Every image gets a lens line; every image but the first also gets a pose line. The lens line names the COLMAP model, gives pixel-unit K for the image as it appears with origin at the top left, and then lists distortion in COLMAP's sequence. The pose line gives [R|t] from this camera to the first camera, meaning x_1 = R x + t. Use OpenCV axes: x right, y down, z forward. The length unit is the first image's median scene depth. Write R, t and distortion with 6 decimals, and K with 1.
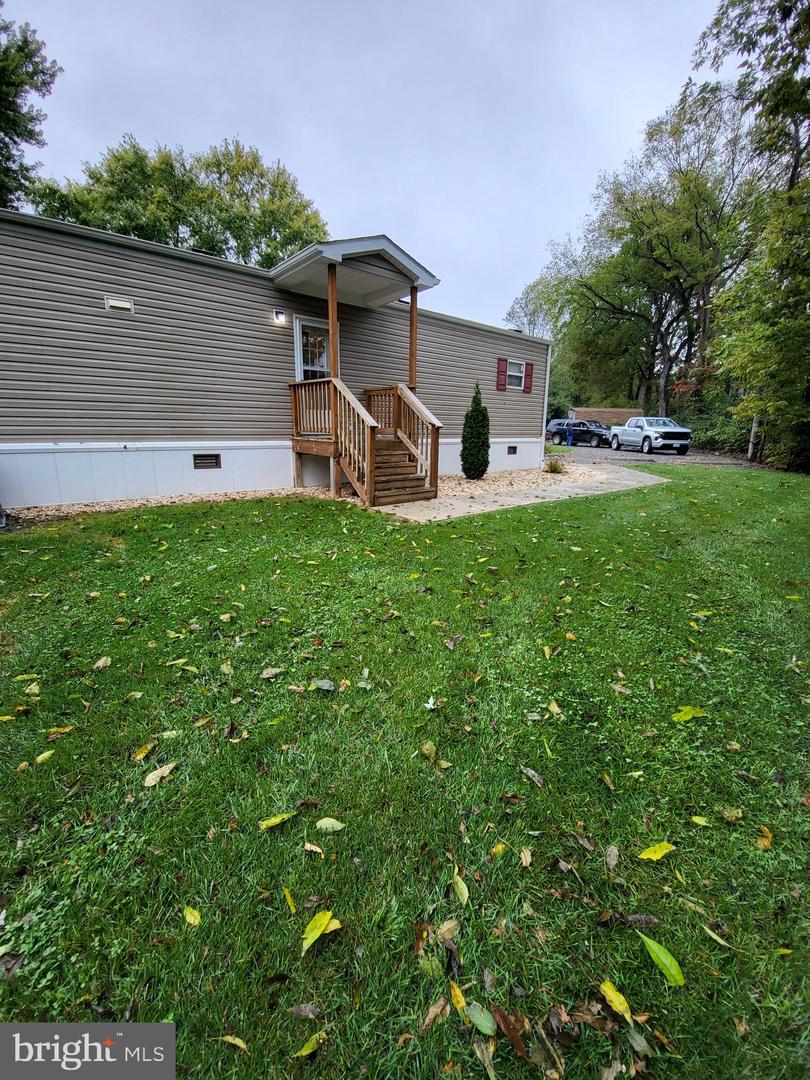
lens RADIAL K [[439.1, 0, 405.0], [0, 439.1, 540.0], [0, 0, 1]] dist [-0.004537, -0.000472]
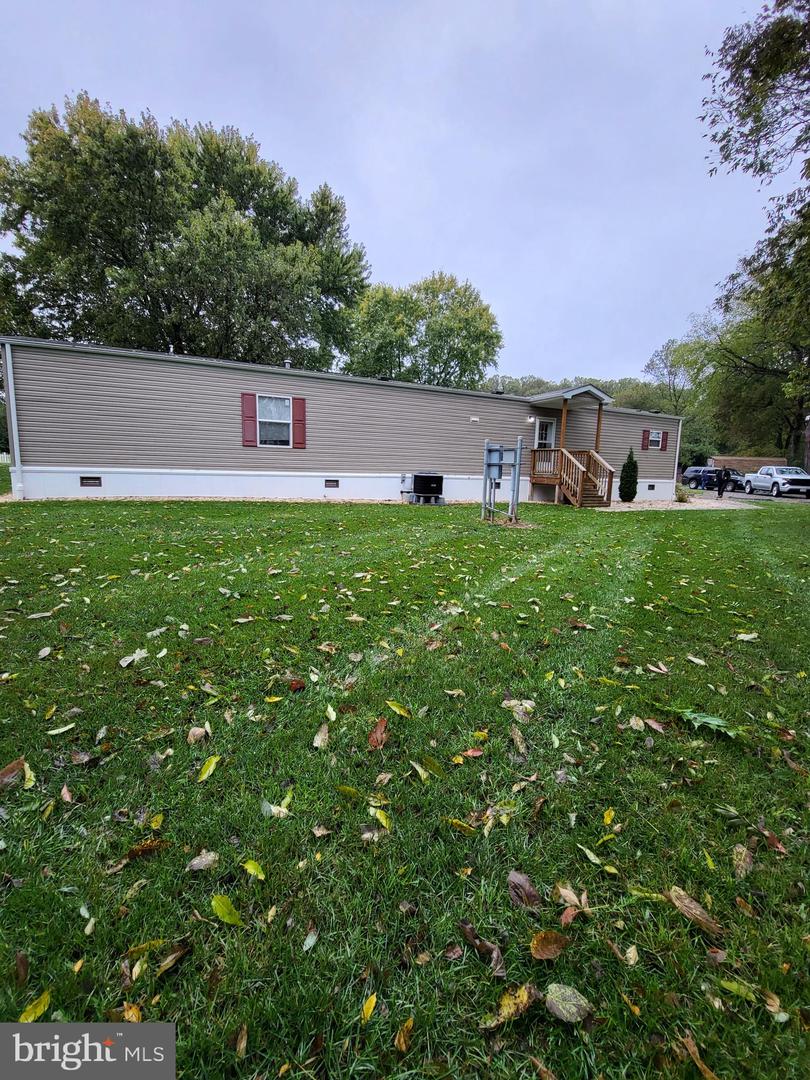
lens RADIAL K [[437.9, 0, 405.0], [0, 437.9, 540.0], [0, 0, 1]] dist [-0.014368, -0.000210]
pose [[0.963706, 0.055103, -0.261218, -0.098331], [-0.079313, 0.993384, -0.083057, 0.096005], [0.254913, 0.100761, 0.961700, -0.368612]]
